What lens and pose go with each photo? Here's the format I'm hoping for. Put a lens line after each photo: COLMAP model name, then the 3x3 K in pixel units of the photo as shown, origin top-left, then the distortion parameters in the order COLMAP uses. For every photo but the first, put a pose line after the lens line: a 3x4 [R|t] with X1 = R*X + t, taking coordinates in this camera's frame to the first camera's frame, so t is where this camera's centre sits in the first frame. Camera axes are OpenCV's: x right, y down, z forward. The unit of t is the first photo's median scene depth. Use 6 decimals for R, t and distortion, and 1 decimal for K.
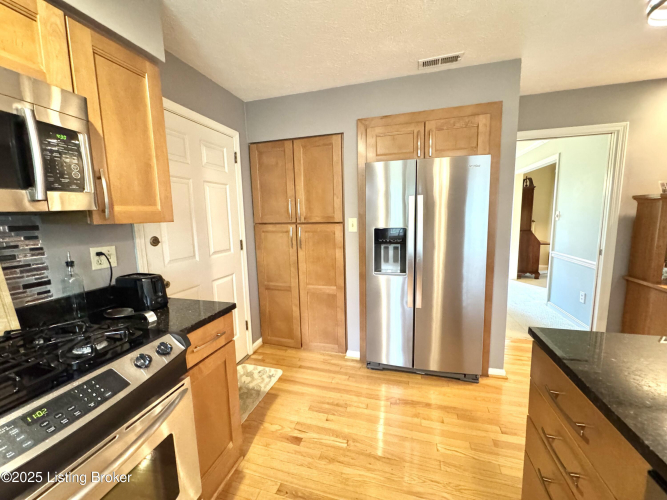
lens RADIAL K [[267.7, 0, 332.6], [0, 267.7, 249.4], [0, 0, 1]] dist [-0.004151, 0.000563]
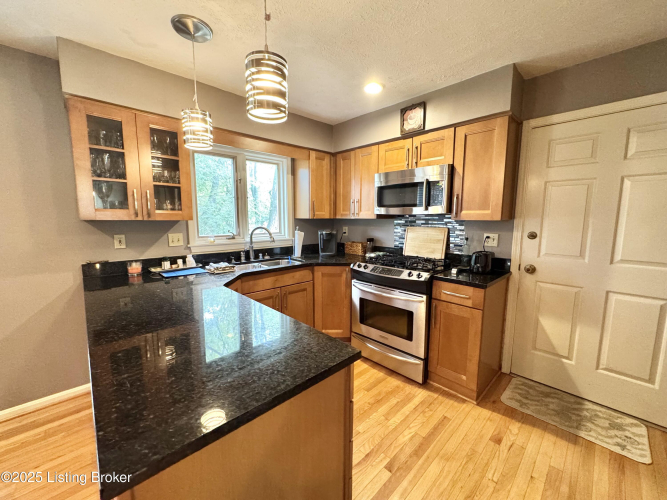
lens RADIAL K [[267.7, 0, 332.6], [0, 267.7, 249.4], [0, 0, 1]] dist [-0.004151, 0.000563]
pose [[-0.490151, 0.128907, -0.862053, 0.829025], [-0.100823, 0.973980, 0.202971, -0.116007], [0.865787, 0.186402, -0.464401, 0.698125]]
